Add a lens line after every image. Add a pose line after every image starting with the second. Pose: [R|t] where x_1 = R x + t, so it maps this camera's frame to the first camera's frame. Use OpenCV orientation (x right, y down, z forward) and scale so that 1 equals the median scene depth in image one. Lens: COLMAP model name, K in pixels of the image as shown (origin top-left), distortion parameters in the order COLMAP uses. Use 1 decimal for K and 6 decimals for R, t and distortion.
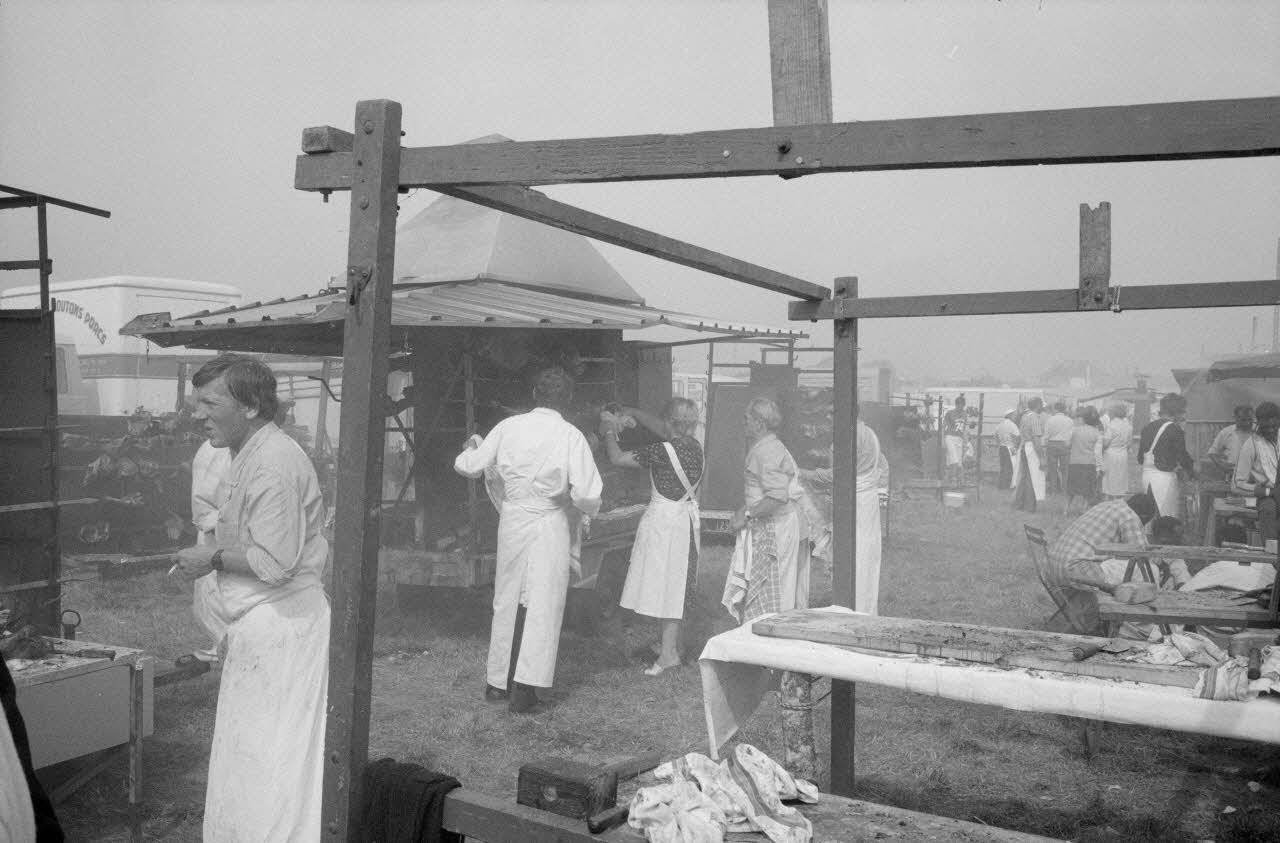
lens RADIAL K [[1277.4, 0, 640.5], [0, 1277.4, 383.2], [0, 0, 1]] dist [-0.022399, 0.026321]
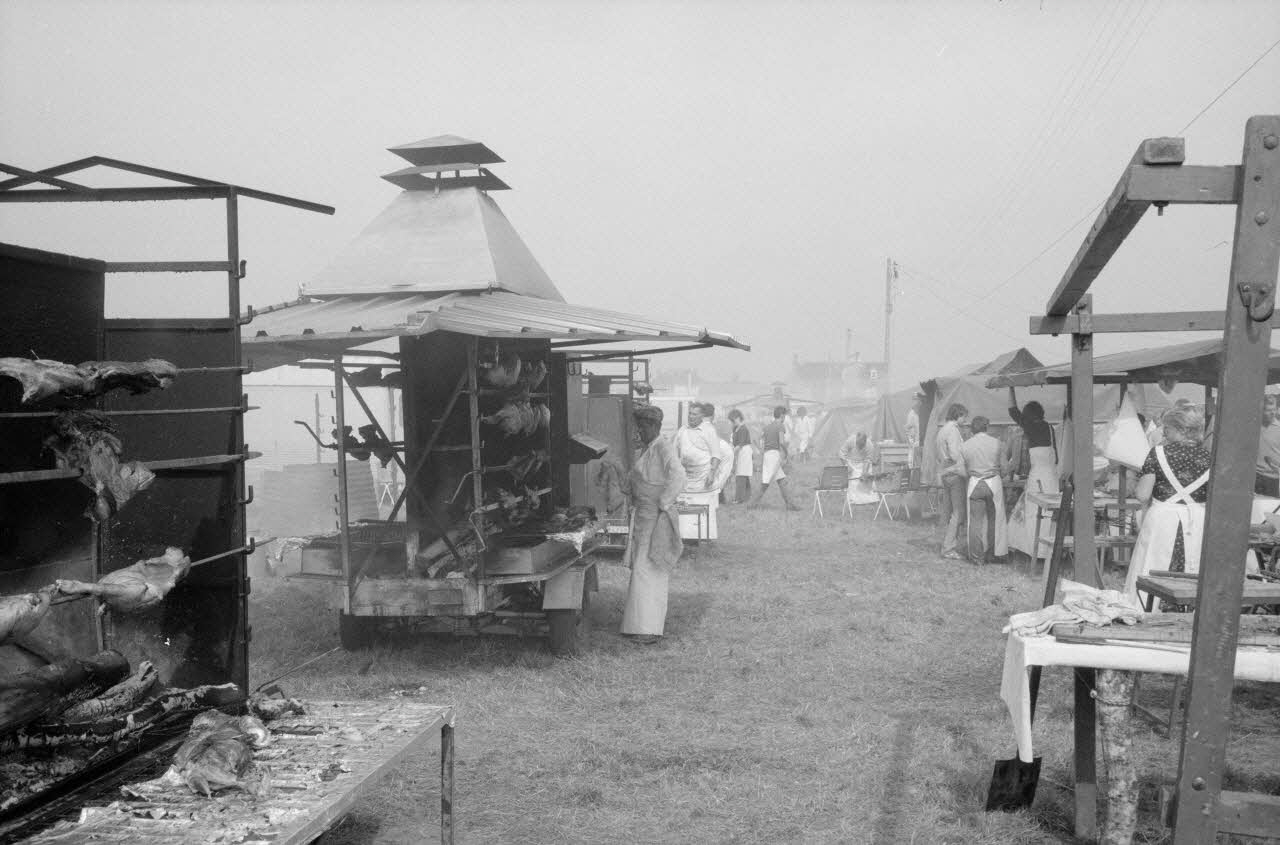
lens RADIAL K [[1277.4, 0, 640.5], [0, 1277.4, 384.2], [0, 0, 1]] dist [-0.022399, 0.026321]
pose [[0.952325, -0.009475, 0.304937, -0.470303], [0.011664, 0.999918, -0.005357, -0.006130], [-0.304861, 0.008659, 0.952358, 0.099389]]
